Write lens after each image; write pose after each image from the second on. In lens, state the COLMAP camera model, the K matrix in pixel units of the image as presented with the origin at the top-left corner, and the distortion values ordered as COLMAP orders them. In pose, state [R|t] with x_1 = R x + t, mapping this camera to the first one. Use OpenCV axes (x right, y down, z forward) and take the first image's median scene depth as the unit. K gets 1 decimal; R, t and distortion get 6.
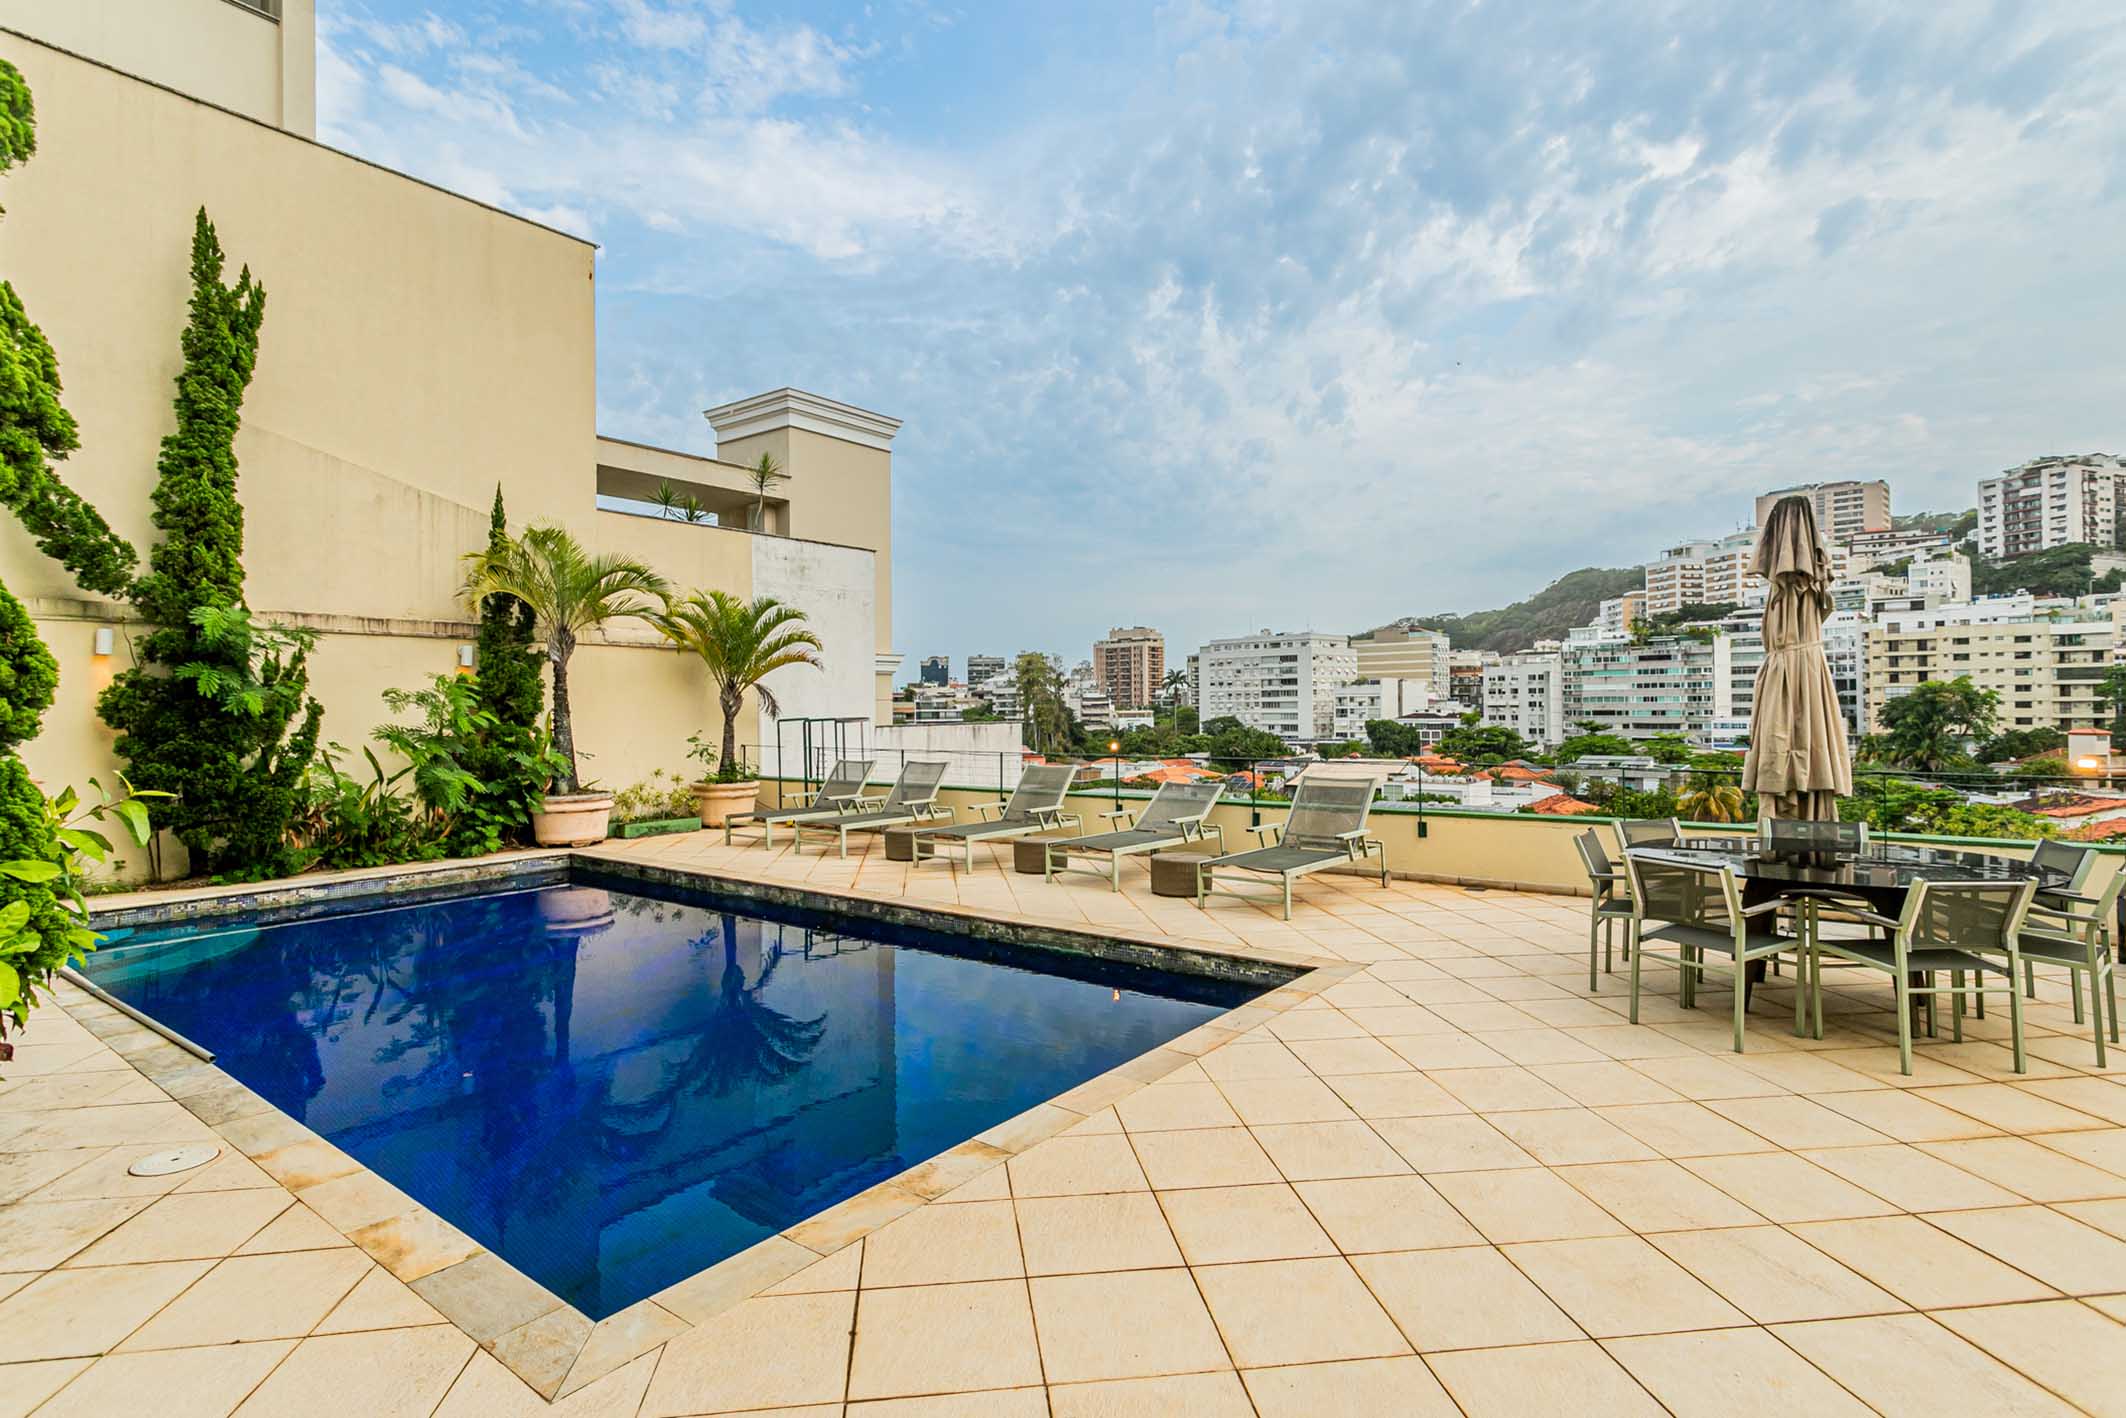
lens RADIAL K [[1034.0, 0, 1055.4], [0, 1034.0, 702.0], [0, 0, 1]] dist [0.000341, 0.000422]
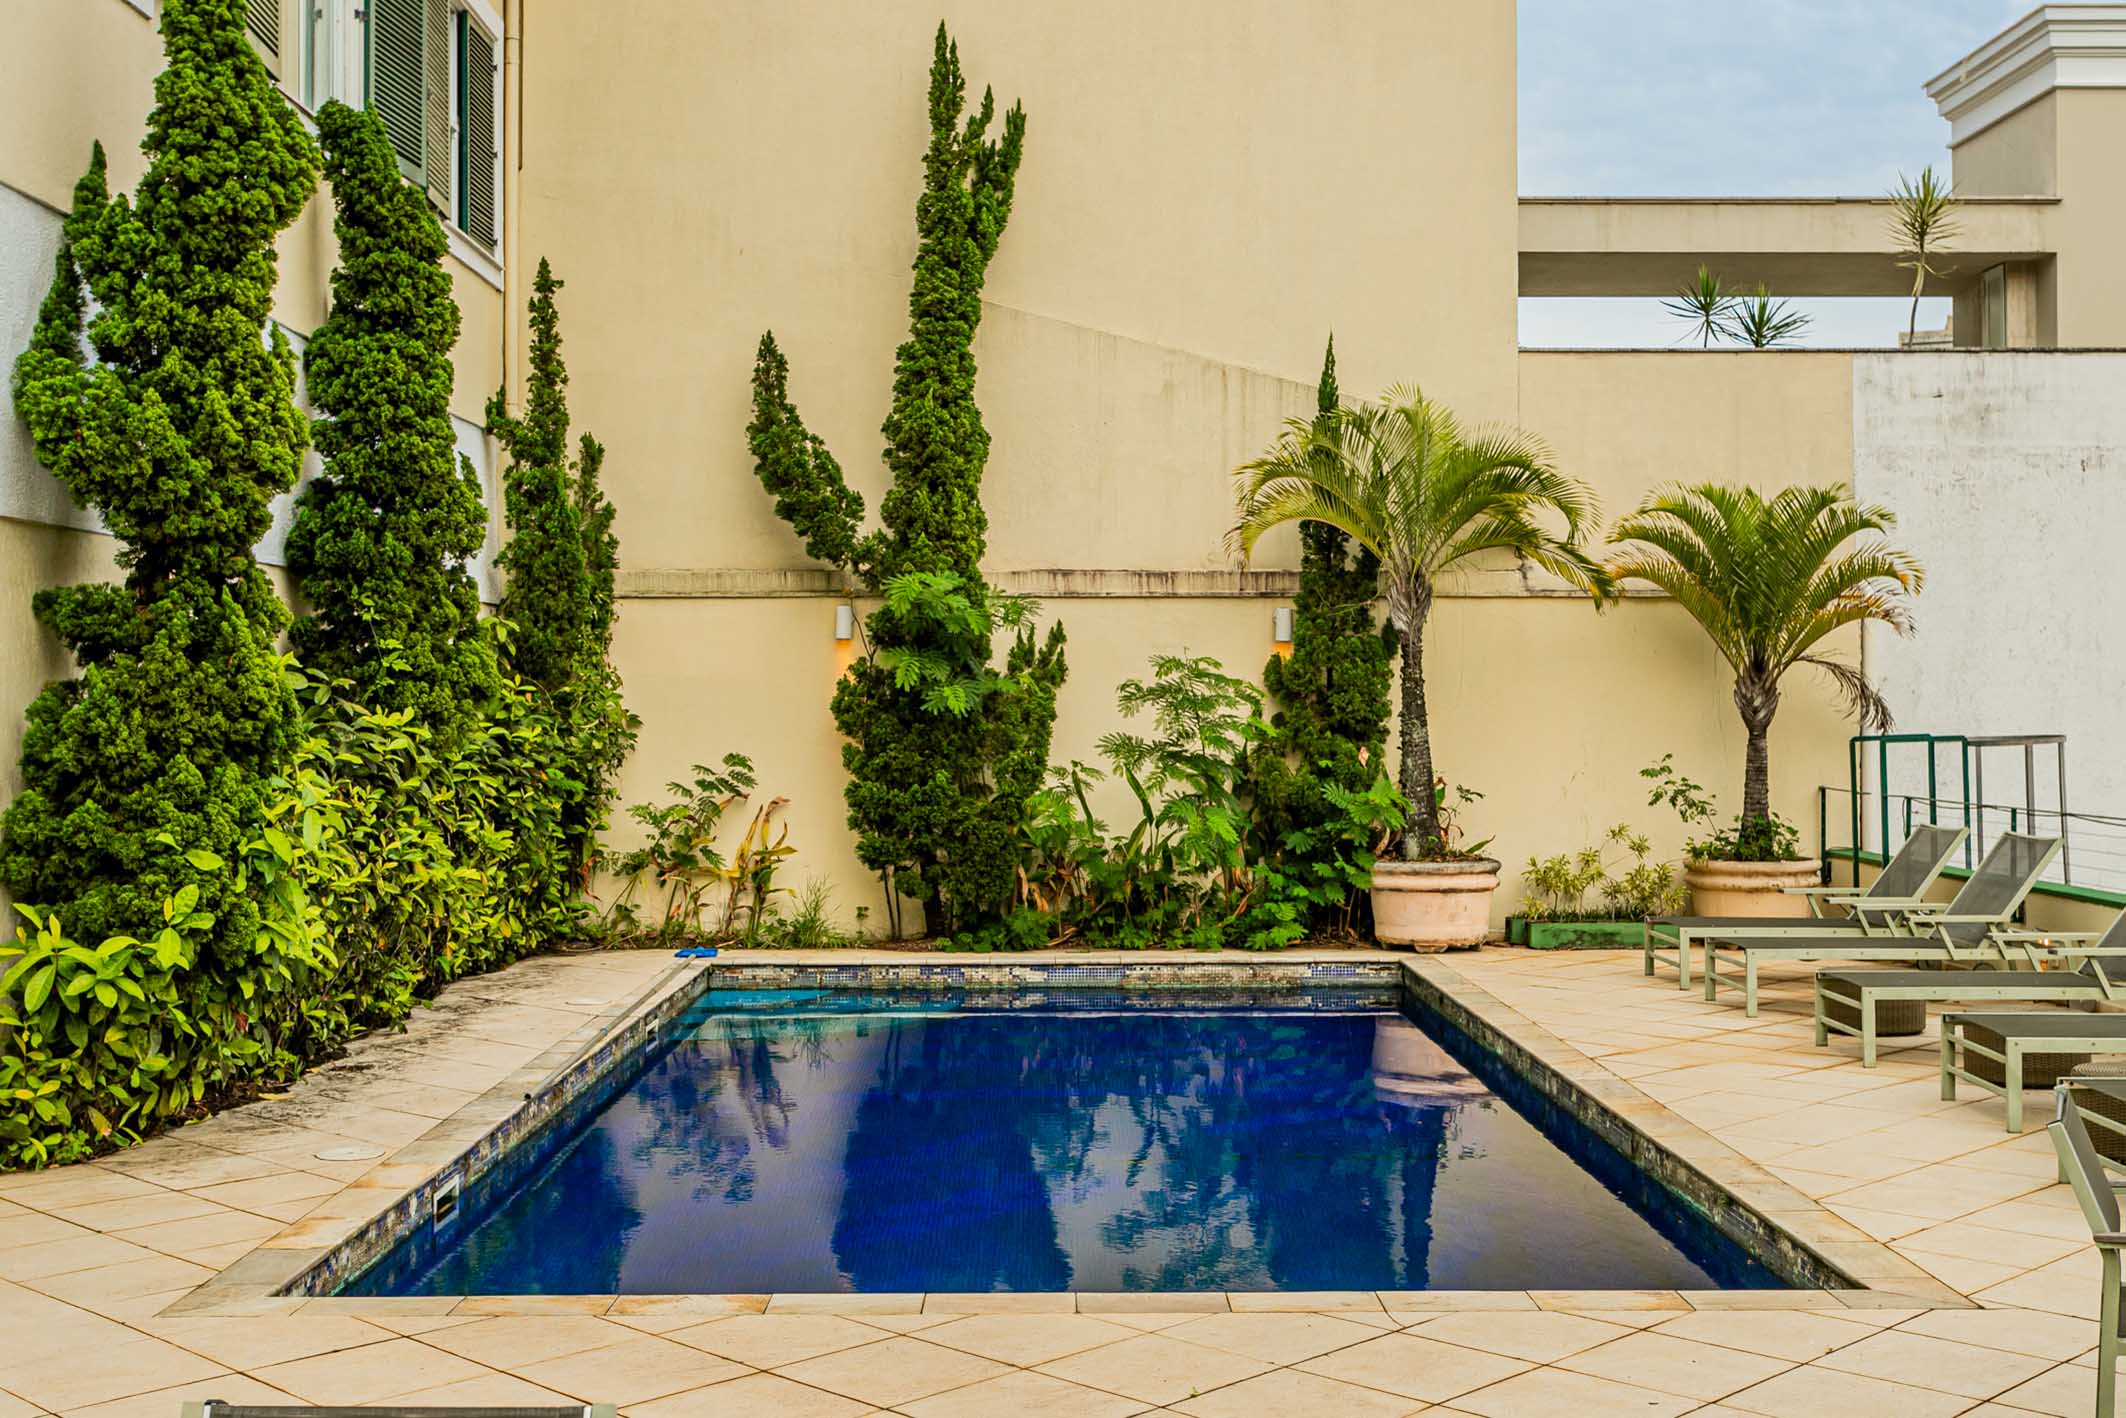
lens RADIAL K [[2351.7, 0, 1063.0], [0, 2351.7, 709.0], [0, 0, 1]] dist [-0.001372, 0.001934]
pose [[0.616387, 0.007276, -0.787409, 0.502112], [0.000140, 0.999956, 0.009349, -0.008656], [0.787443, -0.005873, 0.616360, 0.038090]]
